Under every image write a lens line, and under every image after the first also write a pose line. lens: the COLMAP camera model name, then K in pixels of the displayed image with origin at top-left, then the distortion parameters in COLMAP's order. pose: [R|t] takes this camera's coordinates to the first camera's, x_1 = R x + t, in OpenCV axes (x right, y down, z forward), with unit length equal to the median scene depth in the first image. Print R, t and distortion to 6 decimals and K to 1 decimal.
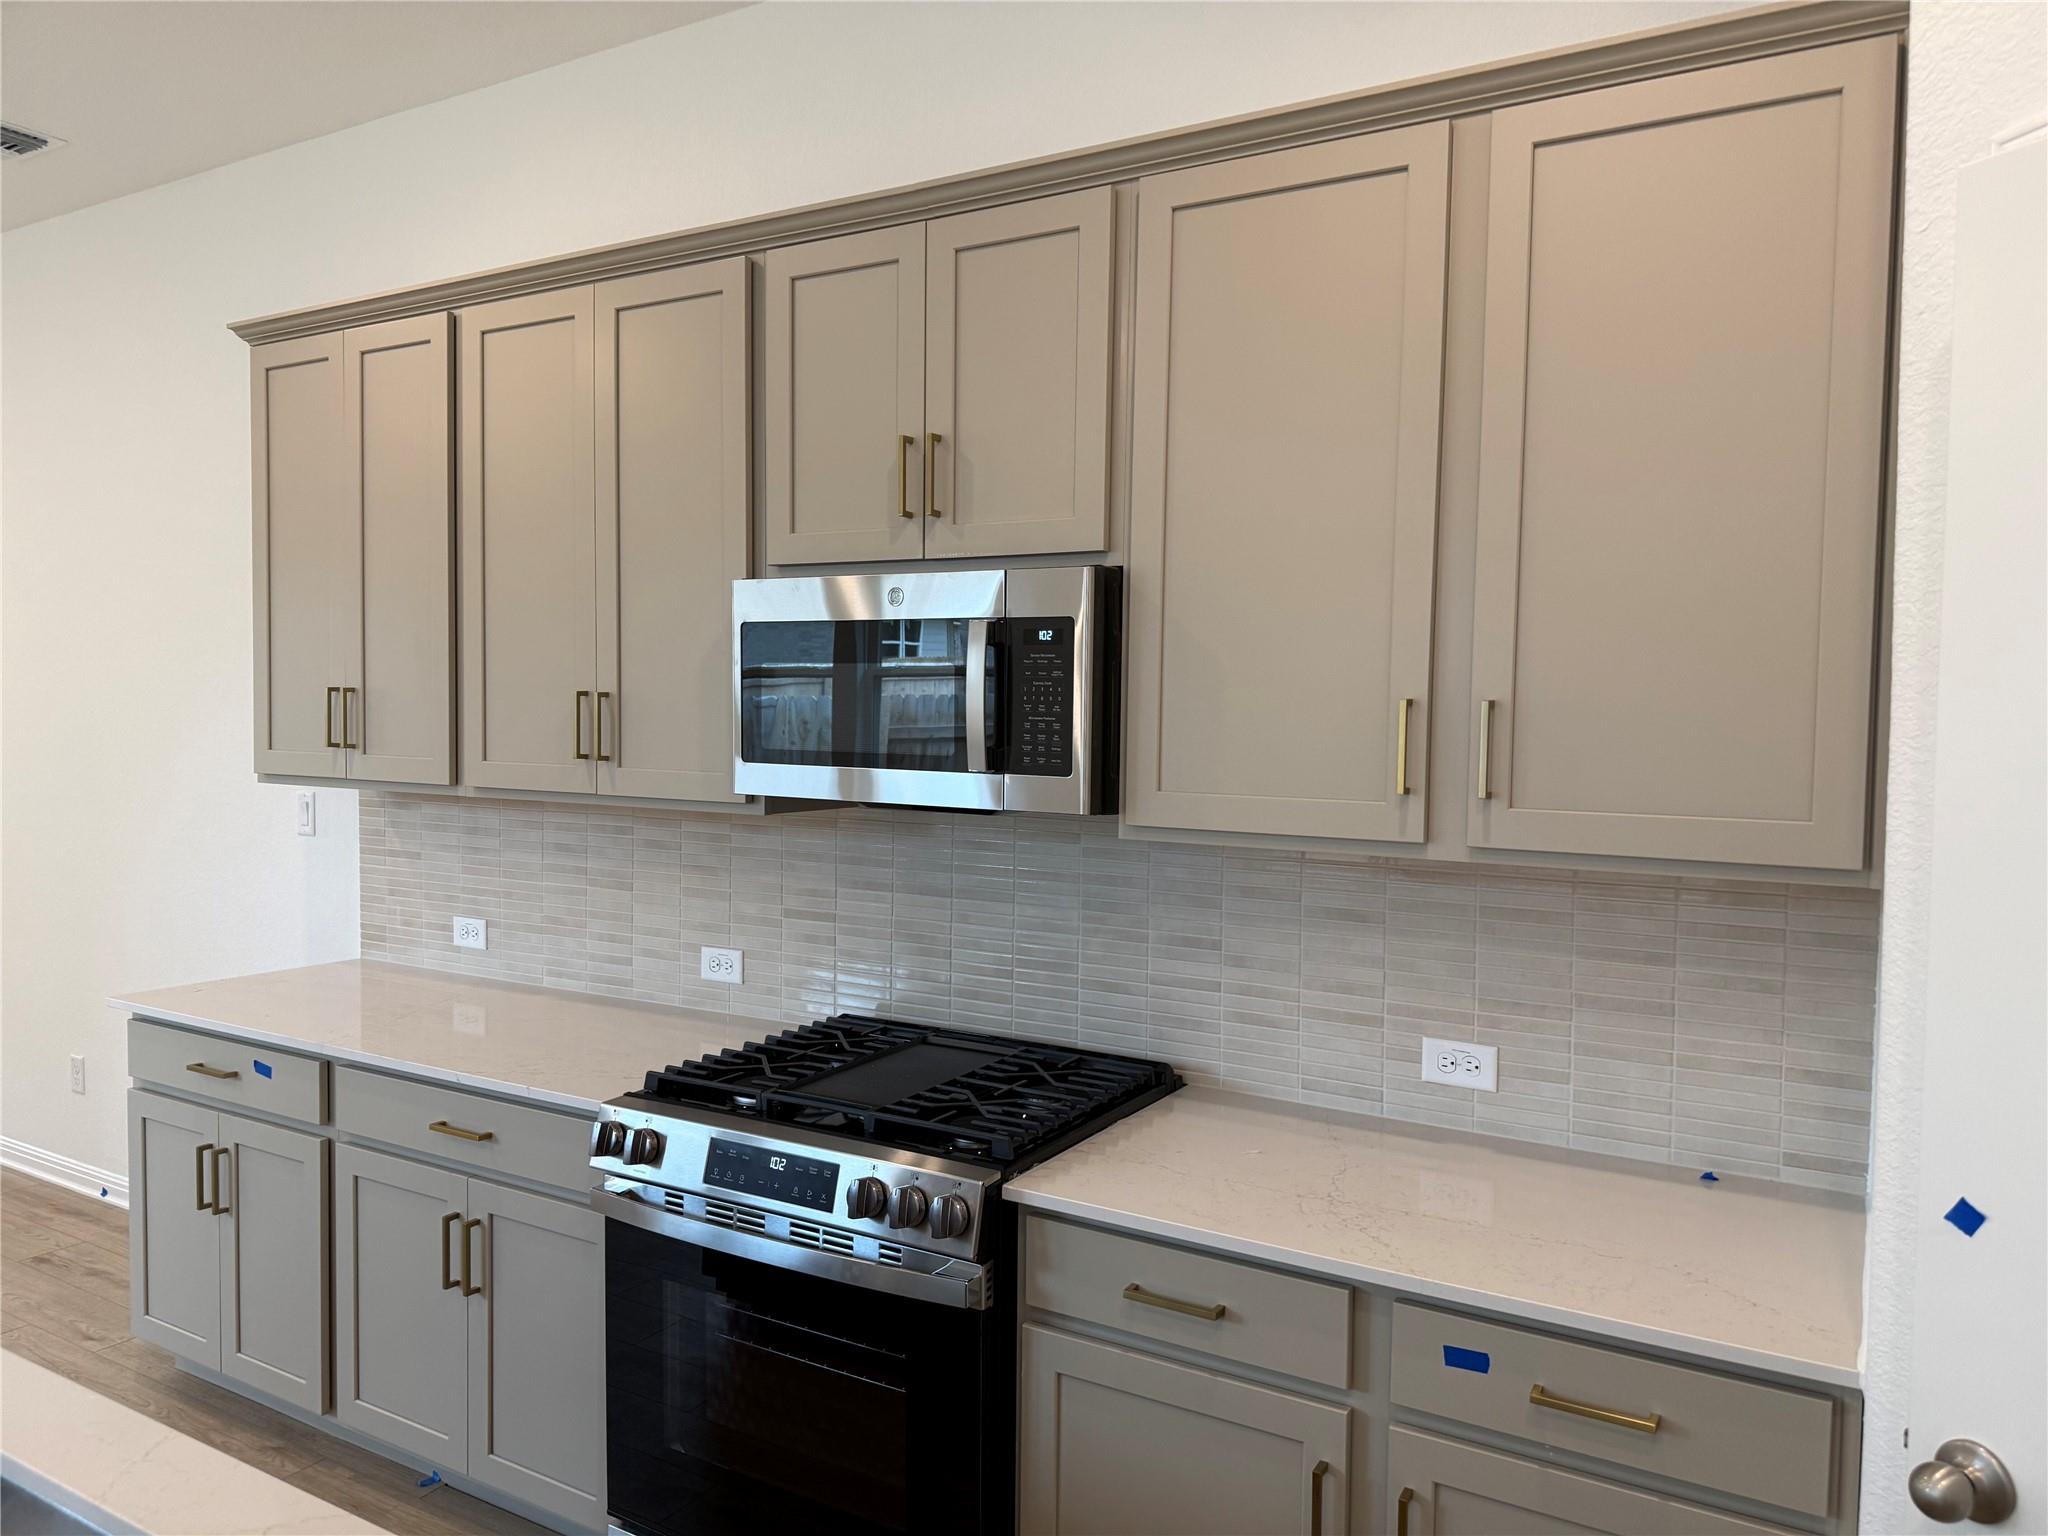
lens RADIAL K [[1441.2, 0, 1048.7], [0, 1441.2, 779.7], [0, 0, 1]] dist [0.068325, -0.076059]
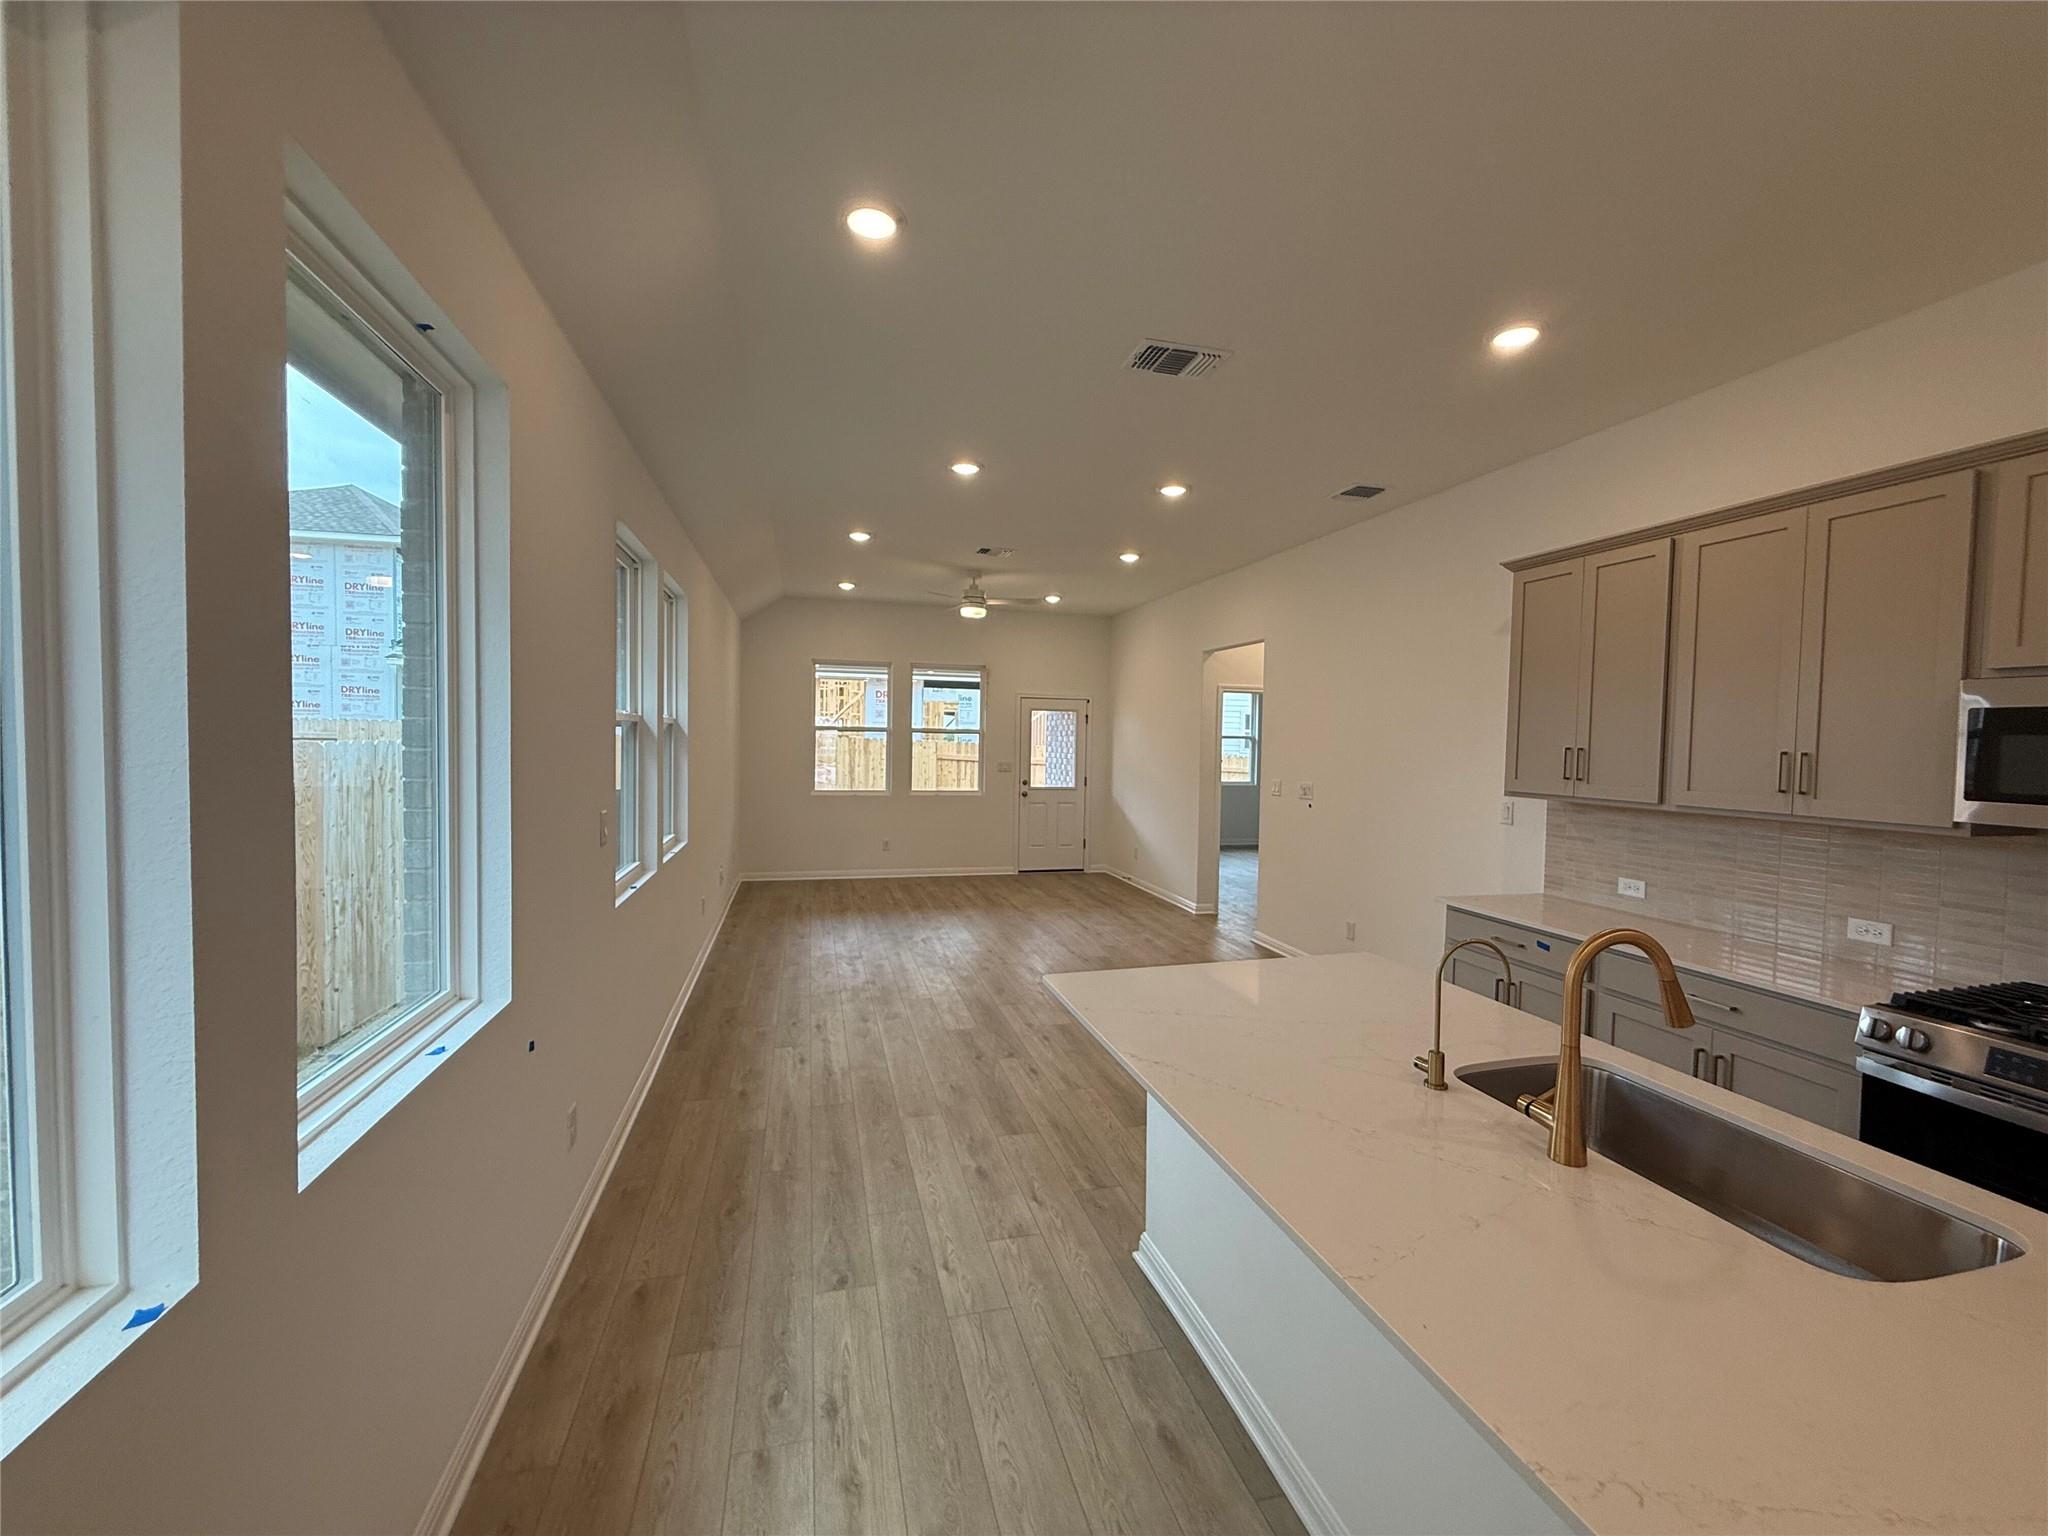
lens RADIAL K [[824.6, 0, 1016.0], [0, 824.6, 765.1], [0, 0, 1]] dist [-0.001314, 0.000508]
pose [[0.701208, 0.022677, -0.712596, -0.314296], [-0.046685, 0.998809, -0.014155, 0.009318], [0.711426, 0.043193, 0.701432, -0.330299]]
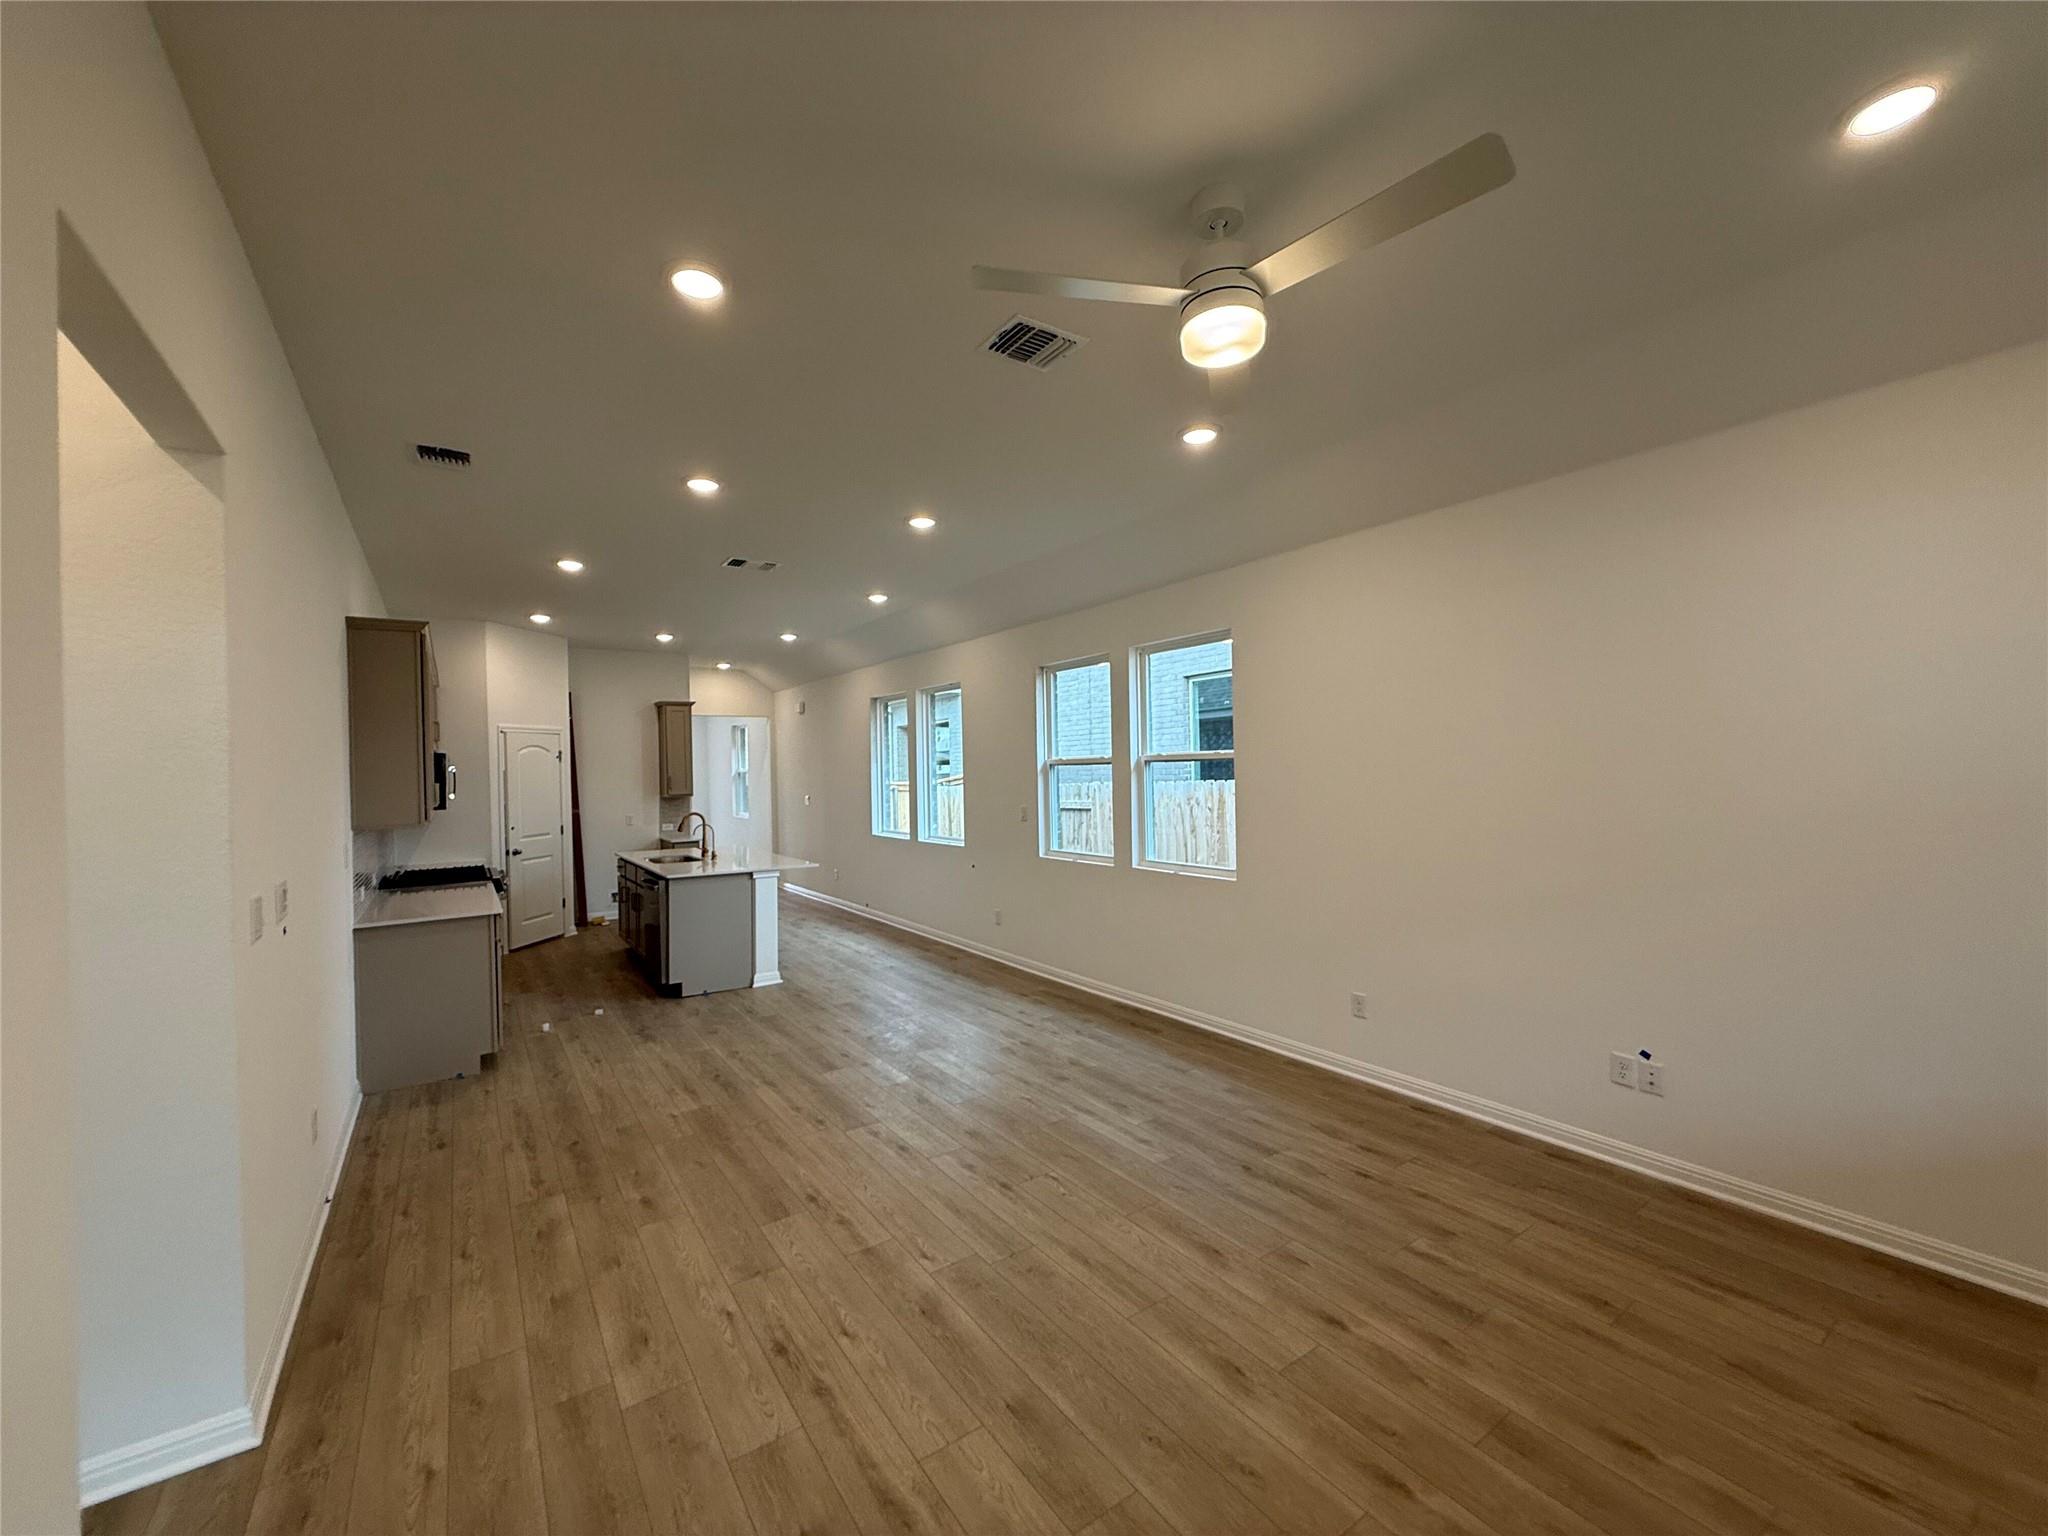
lens RADIAL K [[824.6, 0, 1021.1], [0, 824.6, 771.5], [0, 0, 1]] dist [-0.001314, 0.000508]
pose [[-0.904377, 0.008903, 0.426641, -2.721511], [0.033168, 0.998224, 0.049476, -0.162053], [-0.425443, 0.058896, -0.903067, 2.510355]]
